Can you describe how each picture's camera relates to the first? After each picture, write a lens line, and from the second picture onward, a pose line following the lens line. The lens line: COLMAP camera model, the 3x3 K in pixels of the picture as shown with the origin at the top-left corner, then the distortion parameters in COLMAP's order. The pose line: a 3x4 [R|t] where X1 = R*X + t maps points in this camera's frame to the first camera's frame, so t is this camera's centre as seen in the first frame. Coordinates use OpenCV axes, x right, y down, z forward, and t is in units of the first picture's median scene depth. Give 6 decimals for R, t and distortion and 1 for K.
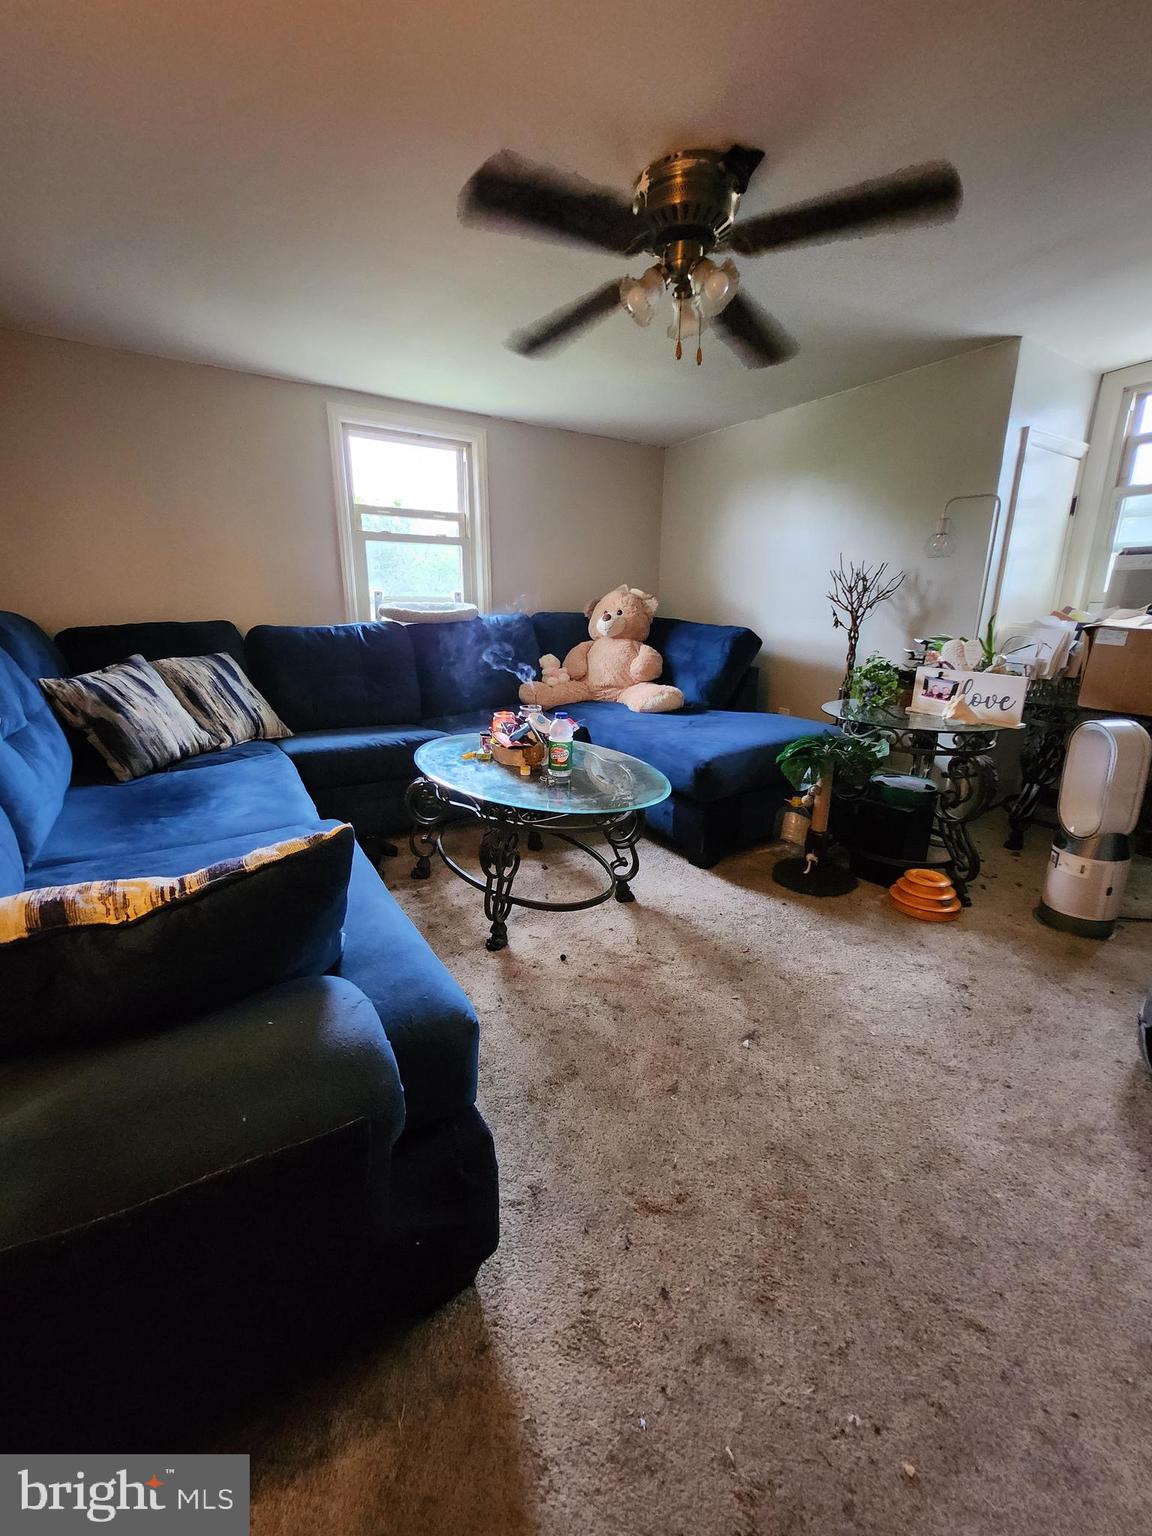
lens RADIAL K [[602.6, 0, 572.9], [0, 602.6, 762.7], [0, 0, 1]] dist [0.001621, 0.000572]
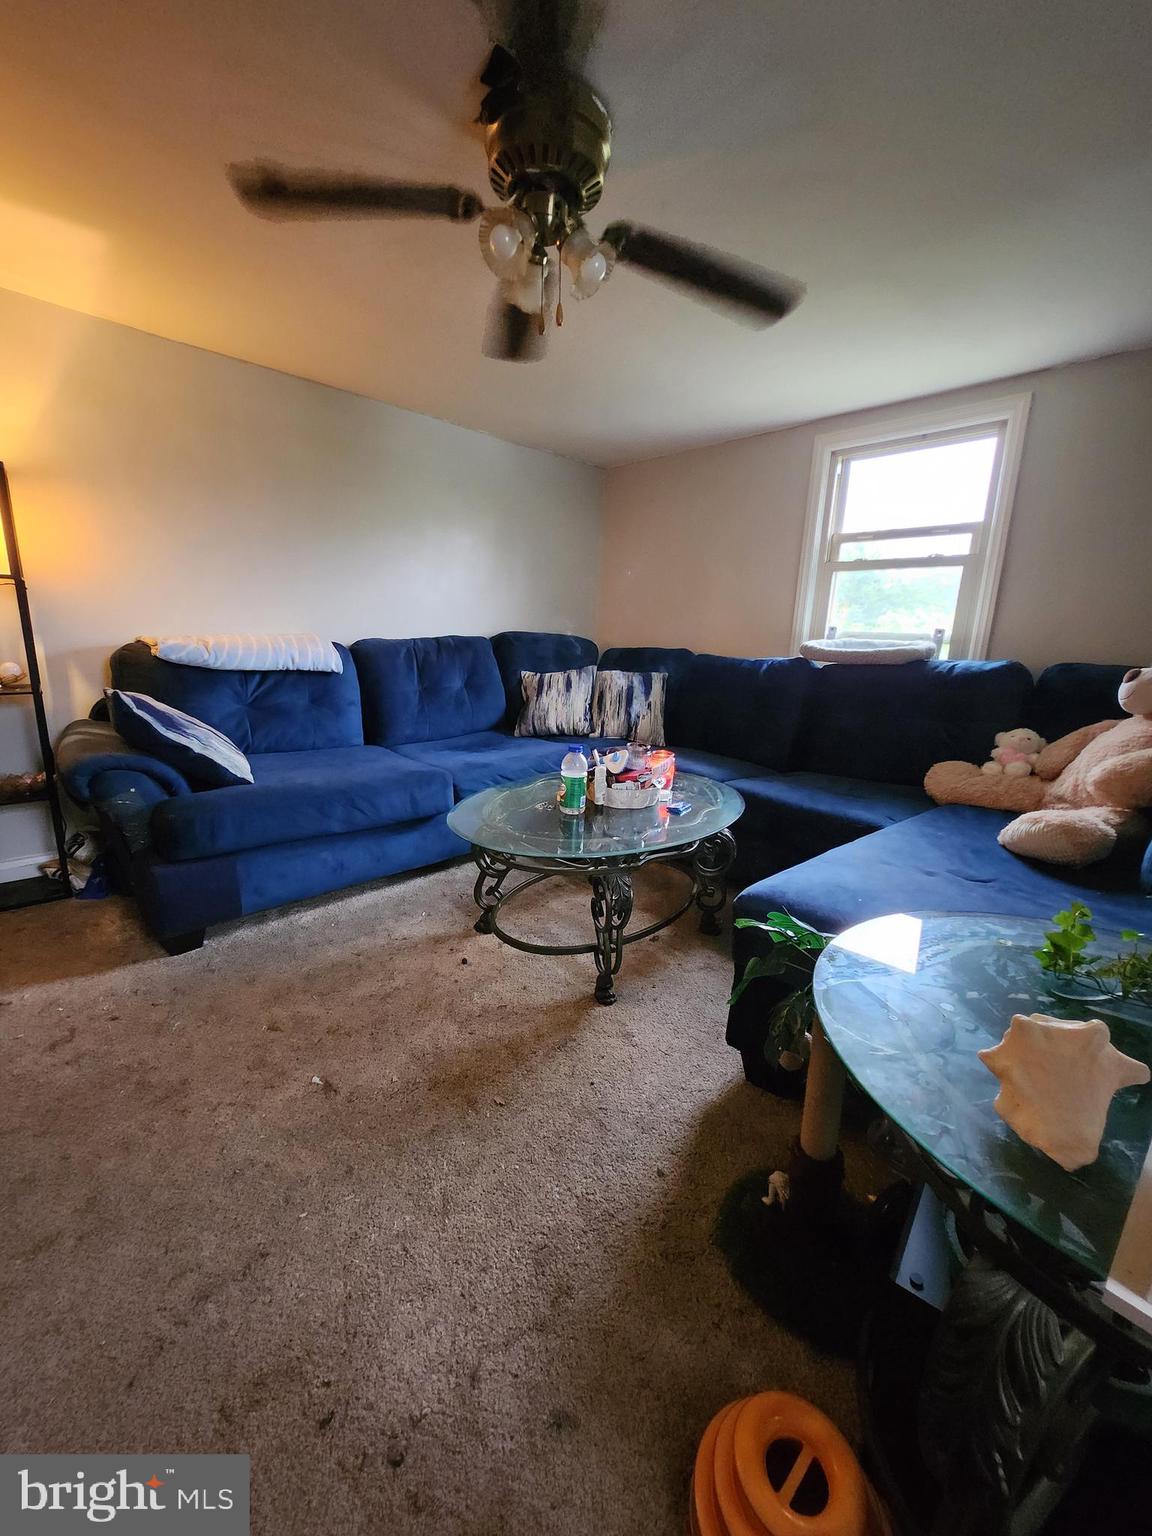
lens RADIAL K [[602.6, 0, 574.2], [0, 602.6, 770.9], [0, 0, 1]] dist [0.001621, 0.000572]
pose [[0.172012, 0.231888, -0.957413, 0.667802], [-0.283077, 0.942543, 0.177428, -0.164268], [0.943546, 0.240502, 0.227771, 0.602472]]
